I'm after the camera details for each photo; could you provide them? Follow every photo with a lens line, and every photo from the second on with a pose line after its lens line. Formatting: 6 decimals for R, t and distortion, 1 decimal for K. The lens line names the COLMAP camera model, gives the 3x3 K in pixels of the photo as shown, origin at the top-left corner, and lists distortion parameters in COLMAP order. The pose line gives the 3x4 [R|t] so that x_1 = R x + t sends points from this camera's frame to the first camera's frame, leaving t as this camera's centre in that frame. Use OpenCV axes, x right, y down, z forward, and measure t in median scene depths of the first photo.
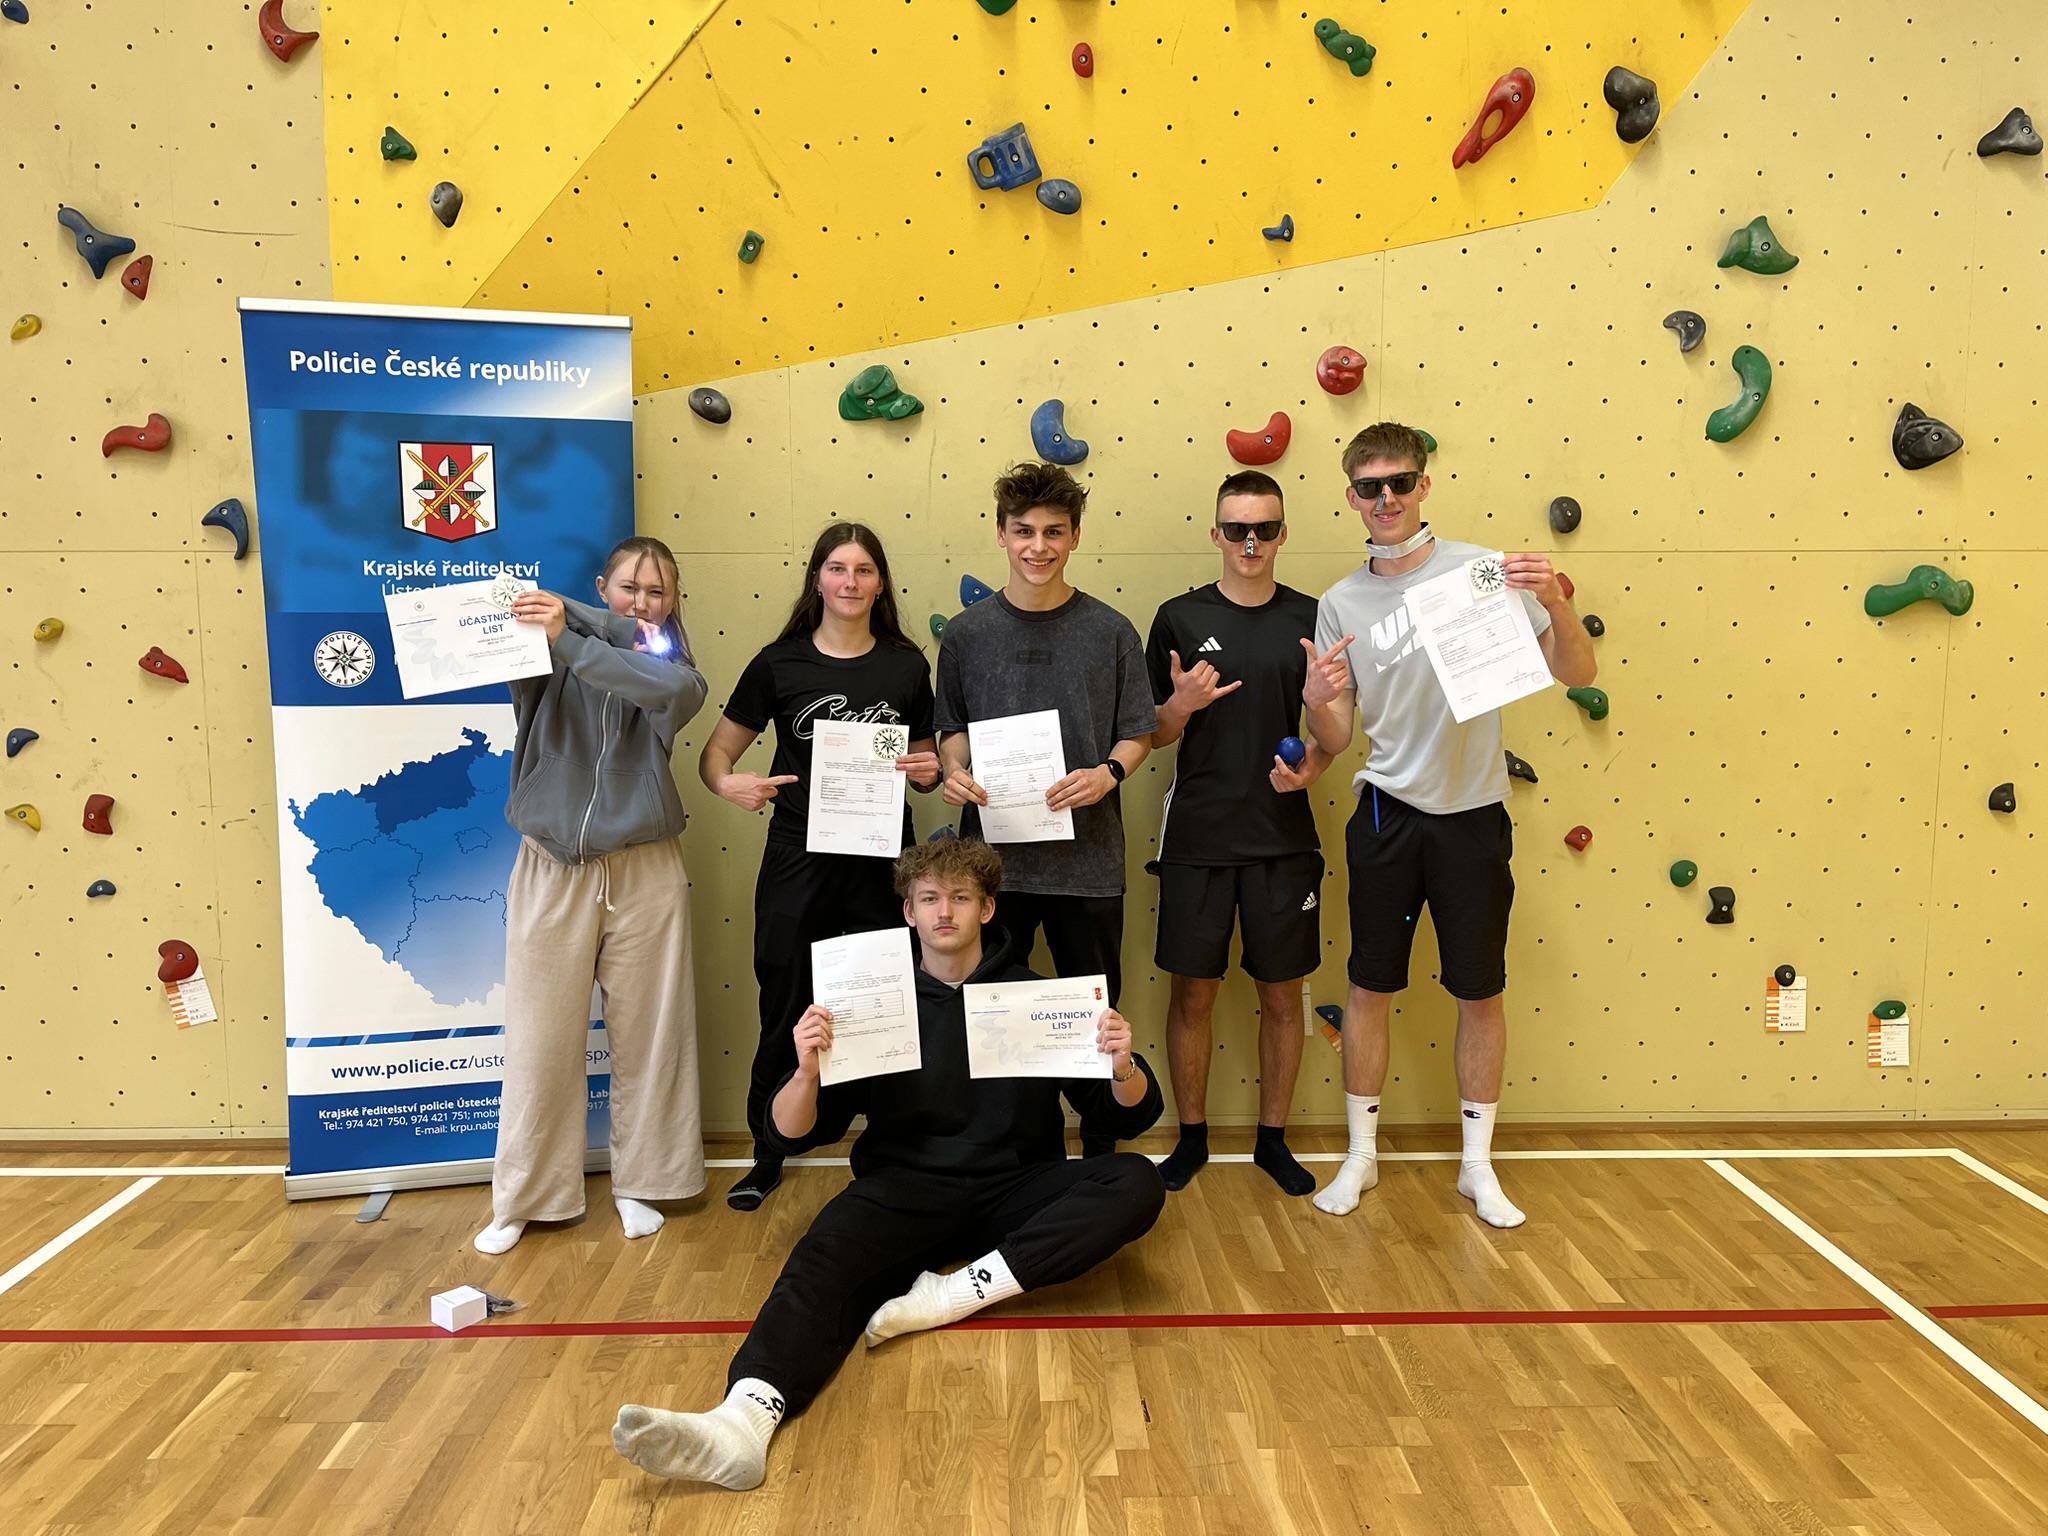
lens RADIAL K [[1549.0, 0, 1025.6], [0, 1549.0, 781.1], [0, 0, 1]] dist [0.063730, -0.089450]
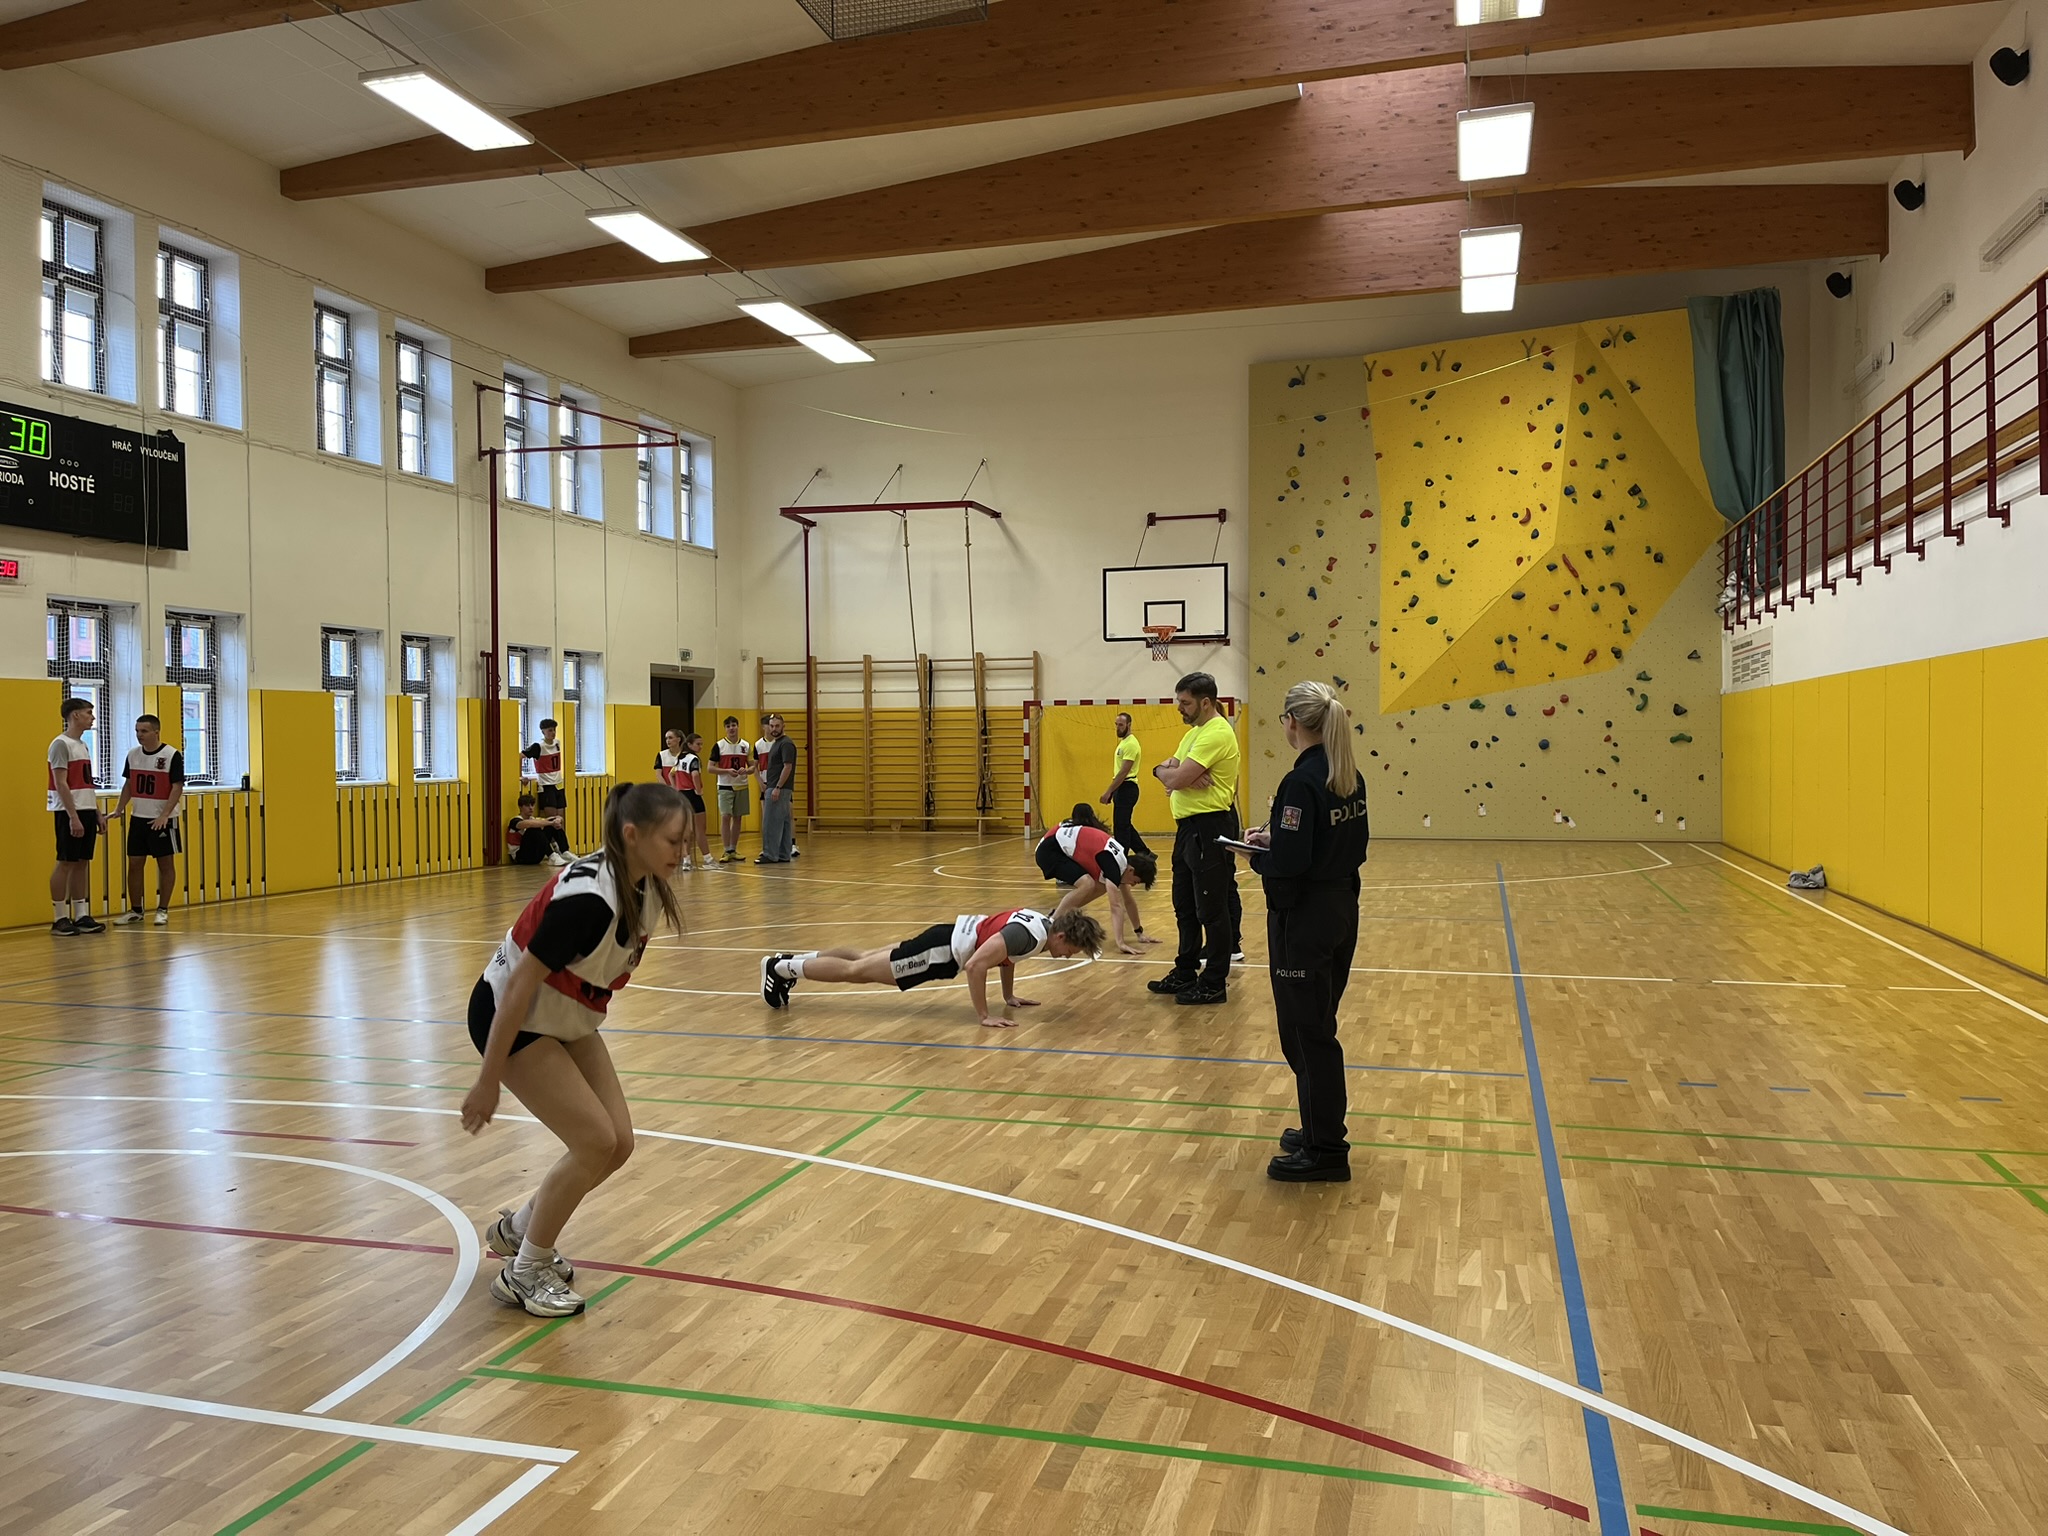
lens RADIAL K [[1549.0, 0, 1025.6], [0, 1549.0, 781.1], [0, 0, 1]] dist [0.063730, -0.089450]
pose [[0.952931, 0.002481, -0.303176, 0.059957], [-0.033185, 0.994812, -0.096163, 0.634534], [0.301365, 0.101698, 0.948070, -4.880006]]
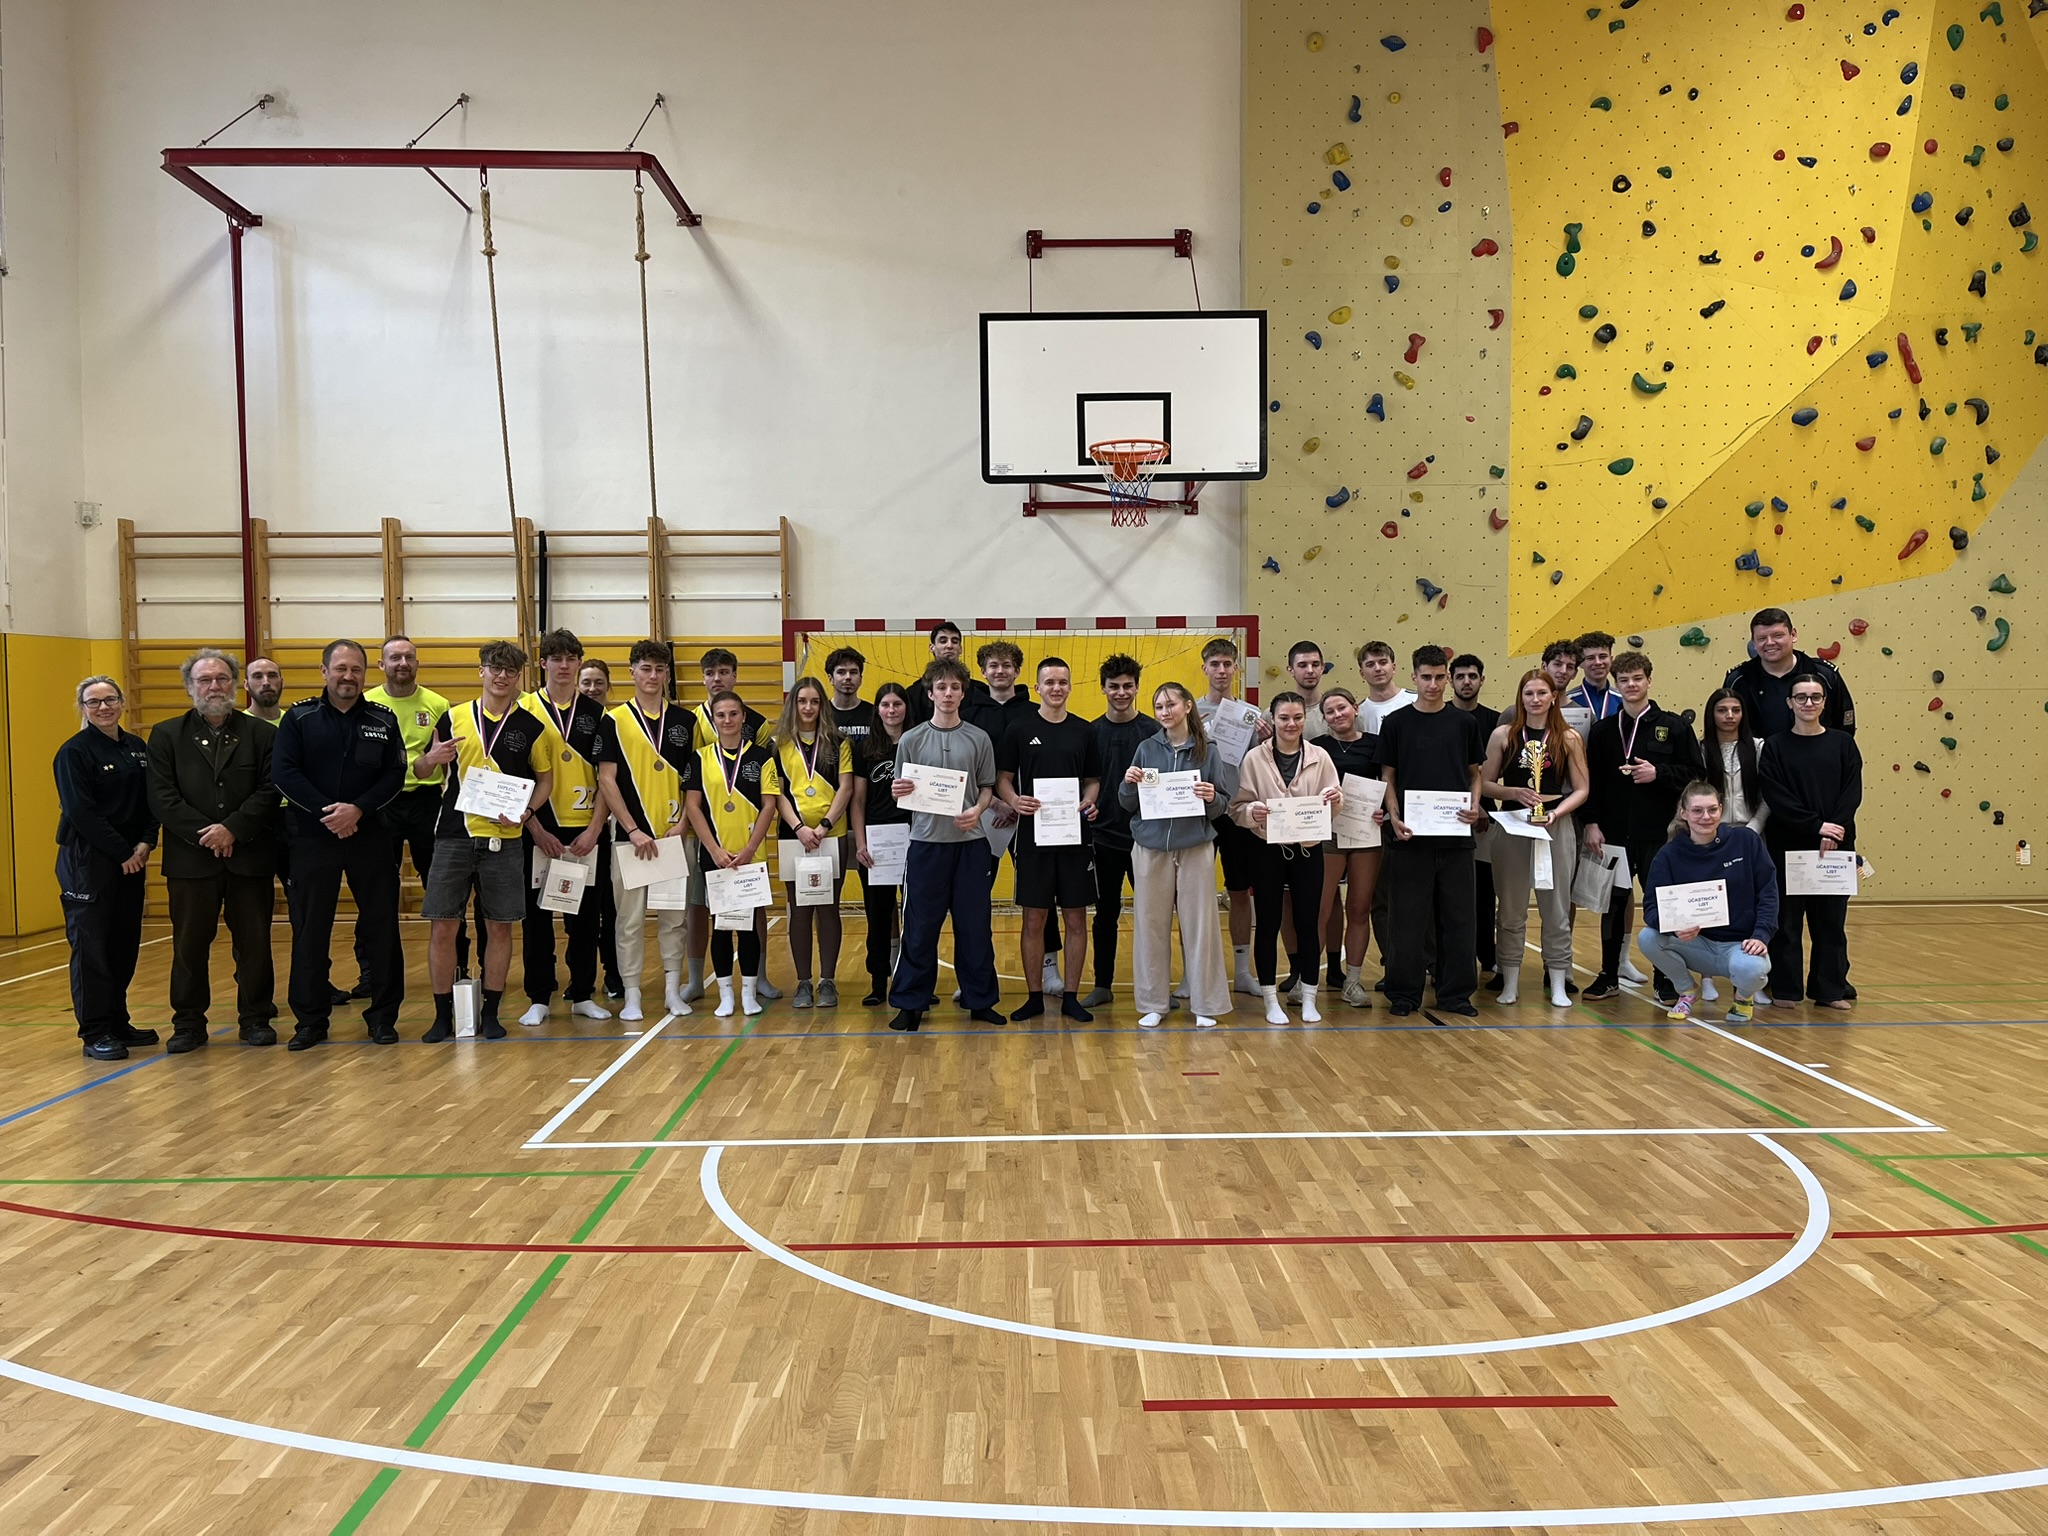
lens RADIAL K [[1549.0, 0, 1025.6], [0, 1549.0, 781.1], [0, 0, 1]] dist [0.063730, -0.089450]
pose [[0.999911, -0.006888, -0.011399, -1.308878], [0.005896, 0.996370, -0.084918, 0.255065], [0.011942, 0.084843, 0.996323, -1.874826]]
